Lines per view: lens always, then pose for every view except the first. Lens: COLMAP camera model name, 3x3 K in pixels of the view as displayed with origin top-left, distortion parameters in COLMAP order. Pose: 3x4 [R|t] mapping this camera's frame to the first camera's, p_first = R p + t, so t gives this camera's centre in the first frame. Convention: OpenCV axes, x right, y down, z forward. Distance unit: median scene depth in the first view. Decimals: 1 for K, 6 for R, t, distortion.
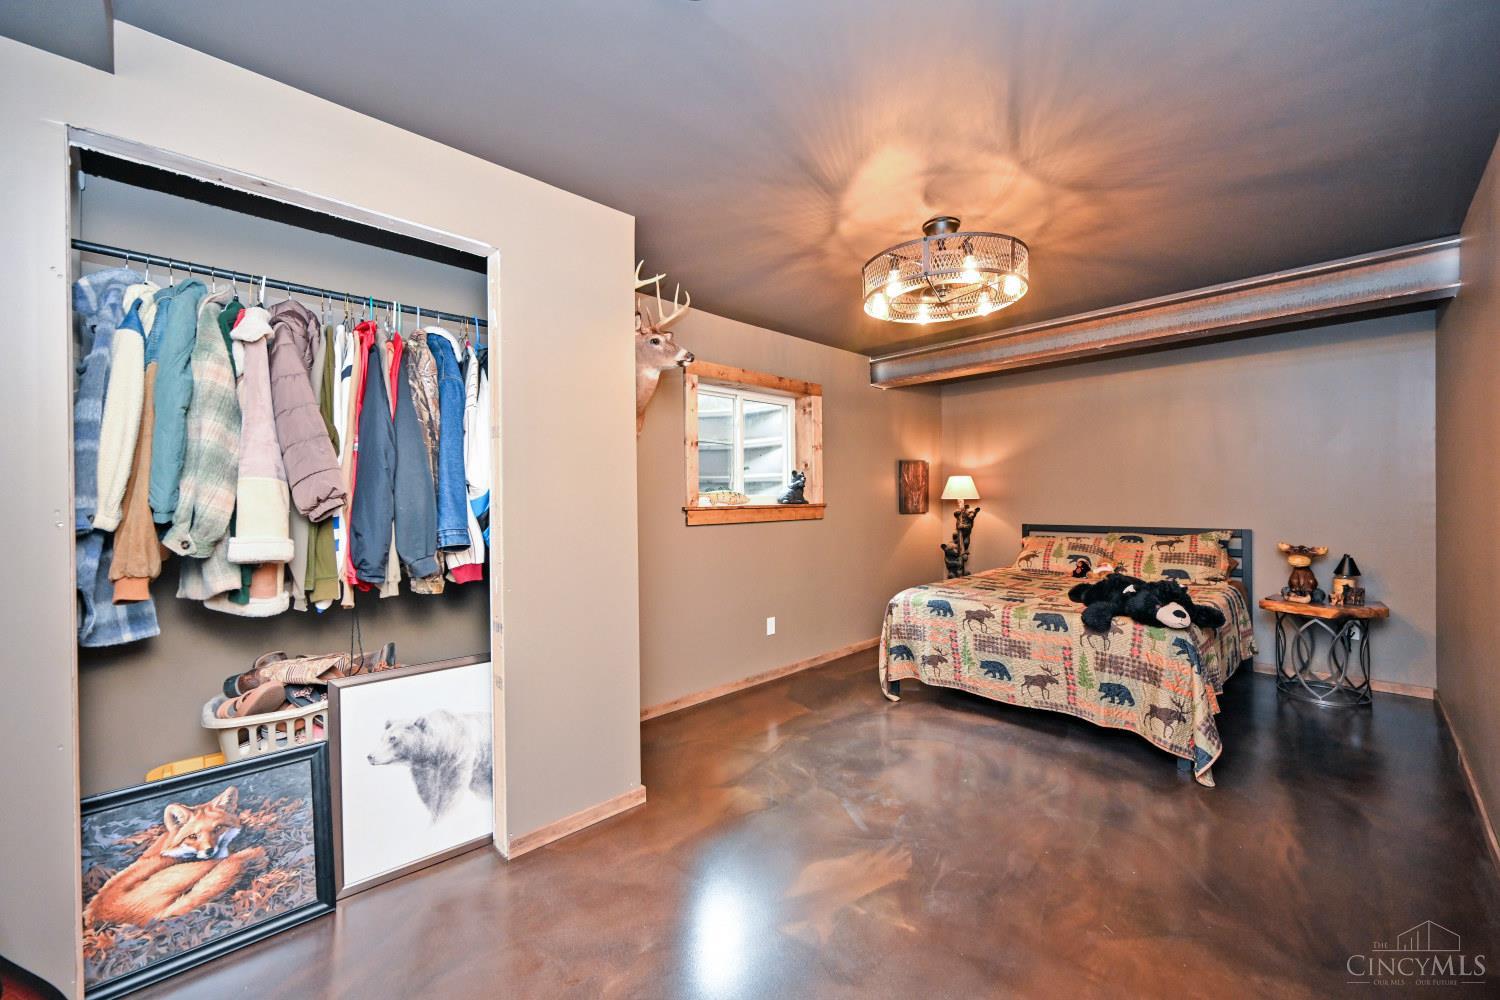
lens RADIAL K [[595.4, 0, 748.9], [0, 595.4, 500.3], [0, 0, 1]] dist [0.007098, 0.000703]
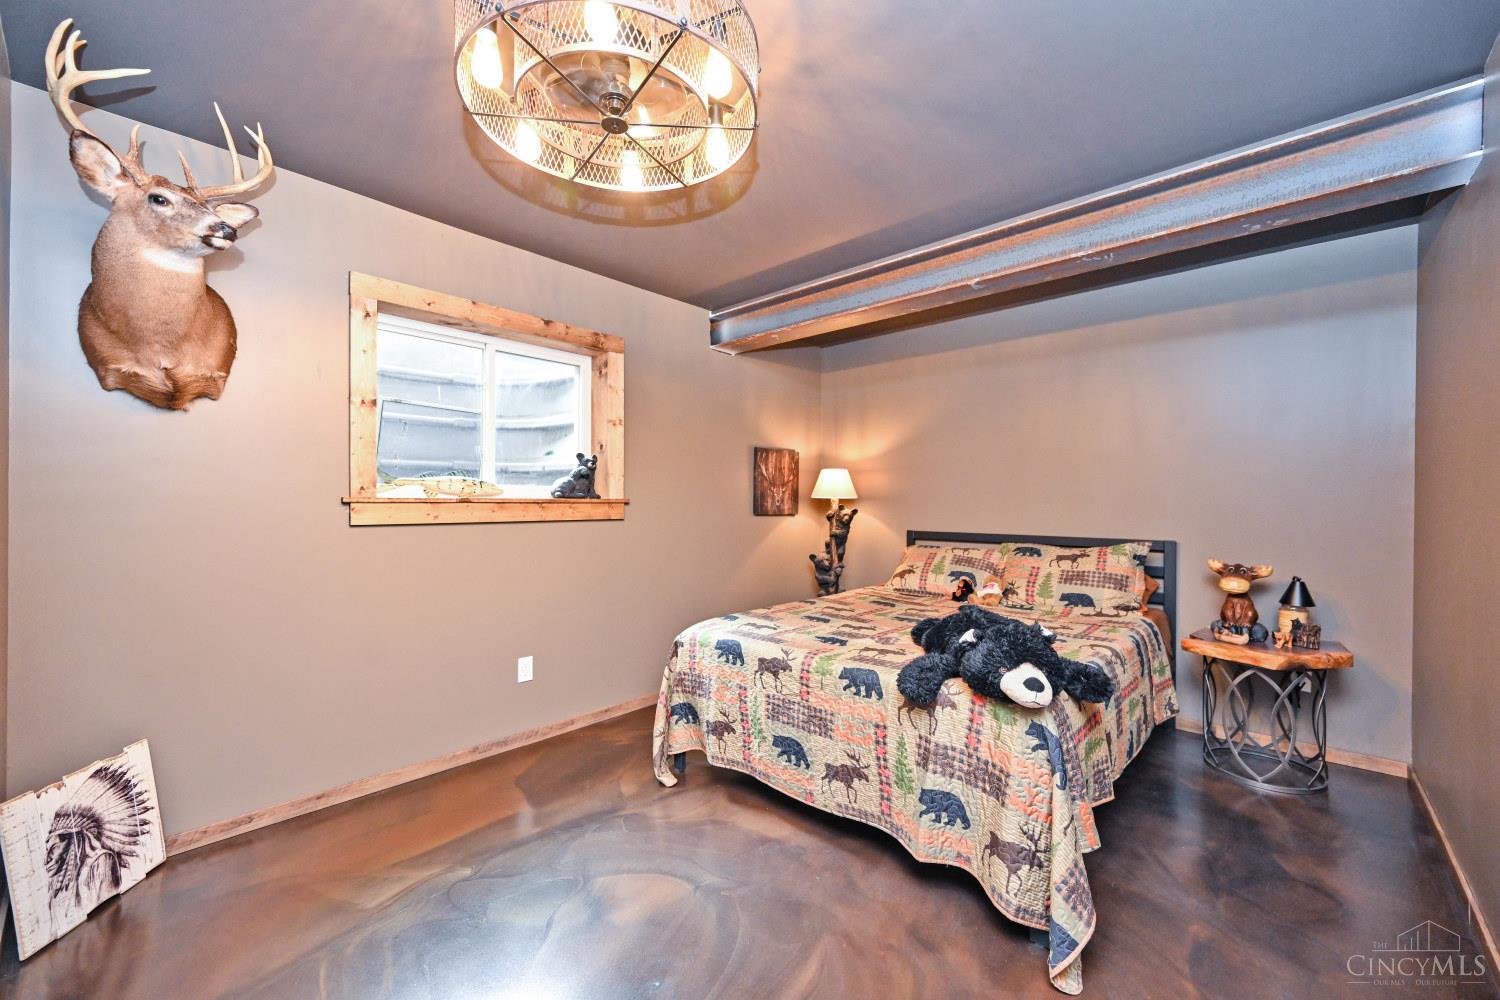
lens RADIAL K [[595.4, 0, 749.6], [0, 595.4, 503.4], [0, 0, 1]] dist [0.007098, 0.000703]
pose [[0.998517, 0.015358, 0.052228, 0.293832], [-0.015318, 0.999882, -0.001177, 0.011673], [-0.052240, 0.000376, 0.998634, 0.308401]]
